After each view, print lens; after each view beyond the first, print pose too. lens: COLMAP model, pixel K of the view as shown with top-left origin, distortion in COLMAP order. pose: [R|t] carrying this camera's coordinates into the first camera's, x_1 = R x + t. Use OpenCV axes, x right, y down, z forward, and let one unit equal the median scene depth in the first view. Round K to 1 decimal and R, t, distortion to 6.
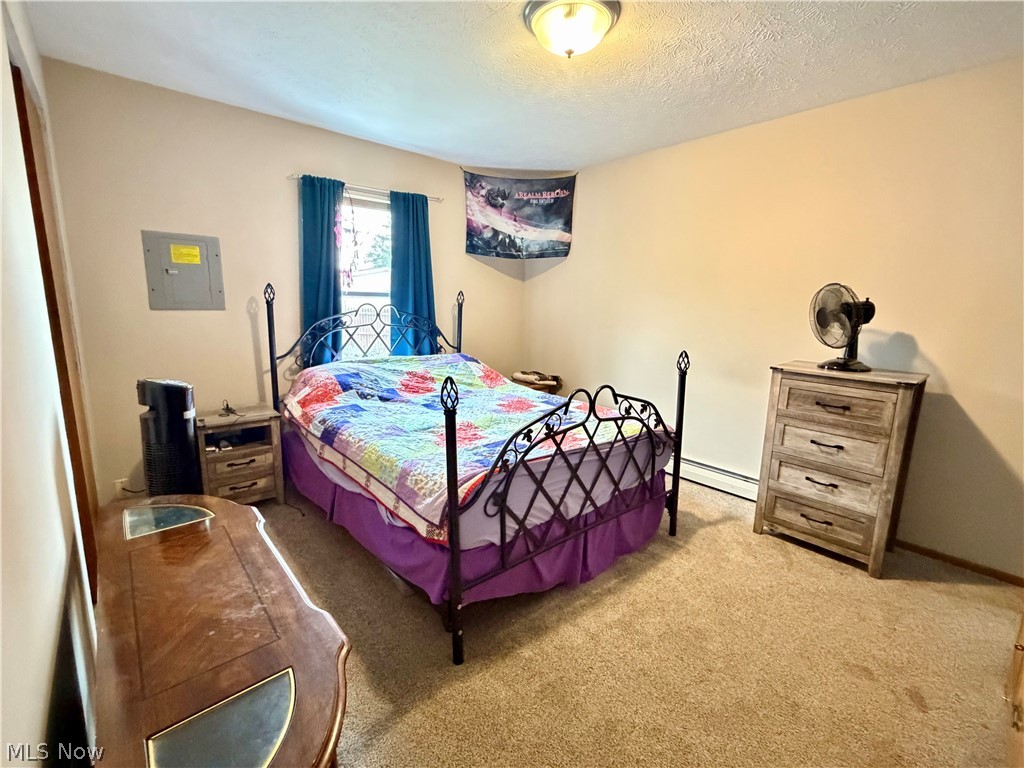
lens RADIAL K [[452.0, 0, 514.2], [0, 452.0, 381.6], [0, 0, 1]] dist [-0.003512, -0.000358]
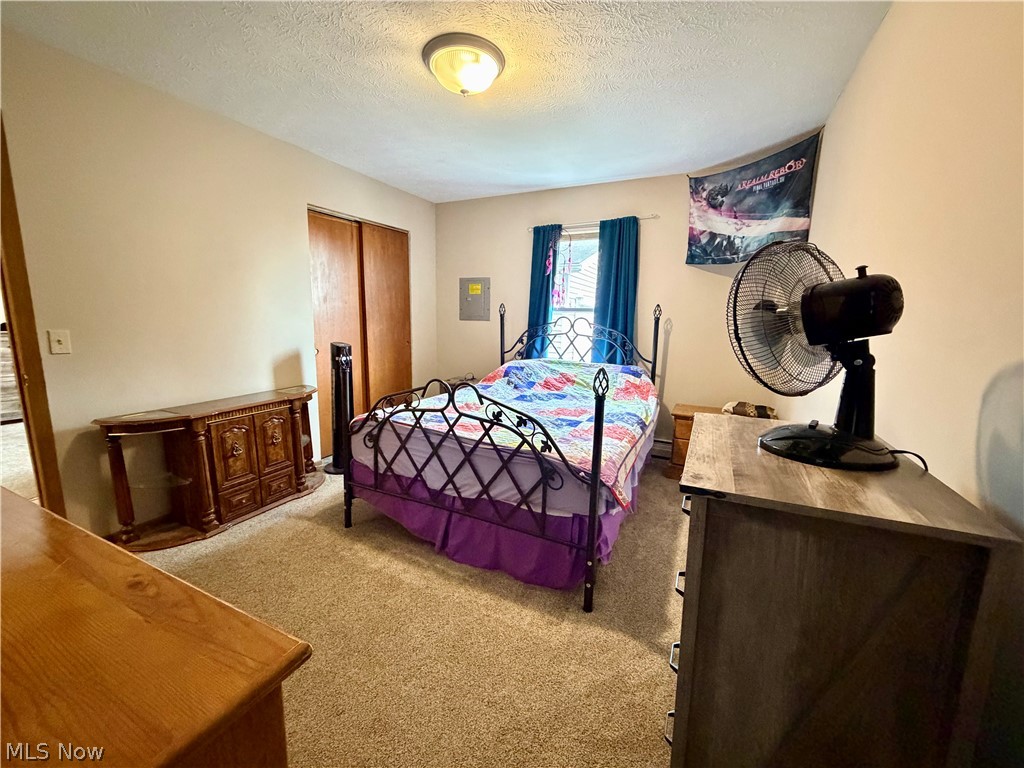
lens RADIAL K [[414.5, 0, 513.0], [0, 414.5, 382.8], [0, 0, 1]] dist [-0.002348, -0.000146]
pose [[0.377140, 0.131840, -0.916724, 1.005803], [-0.173706, 0.982320, 0.069811, -0.069663], [0.909721, 0.132912, 0.393373, 0.635069]]
